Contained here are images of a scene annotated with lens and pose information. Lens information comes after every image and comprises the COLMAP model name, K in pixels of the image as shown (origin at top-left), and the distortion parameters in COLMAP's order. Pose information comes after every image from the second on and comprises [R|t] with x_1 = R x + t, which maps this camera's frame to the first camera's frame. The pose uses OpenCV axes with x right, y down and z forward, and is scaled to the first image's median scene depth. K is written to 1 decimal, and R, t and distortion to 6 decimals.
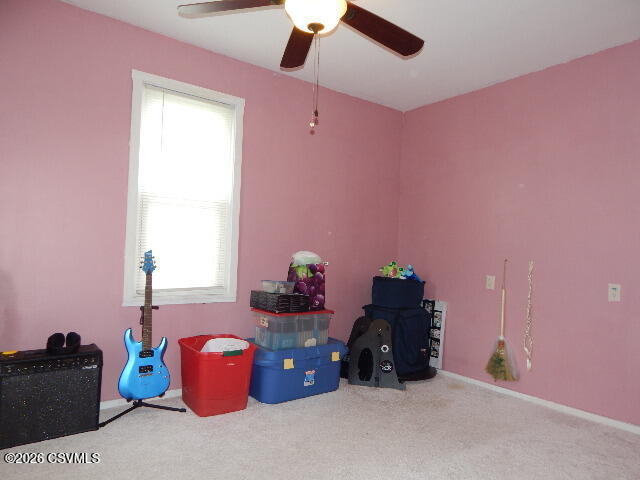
lens RADIAL K [[436.4, 0, 320.0], [0, 436.4, 240.0], [0, 0, 1]] dist [0.040627, -0.001154]
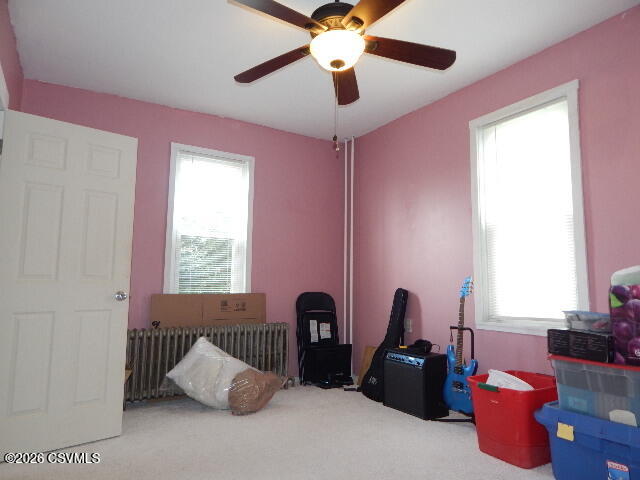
lens RADIAL K [[436.4, 0, 320.0], [0, 436.4, 240.0], [0, 0, 1]] dist [0.040627, -0.001154]
pose [[-0.087072, -0.144773, -0.985626, 0.671313], [0.016943, 0.989026, -0.146769, 0.079560], [0.996058, -0.029478, -0.083664, 0.664321]]
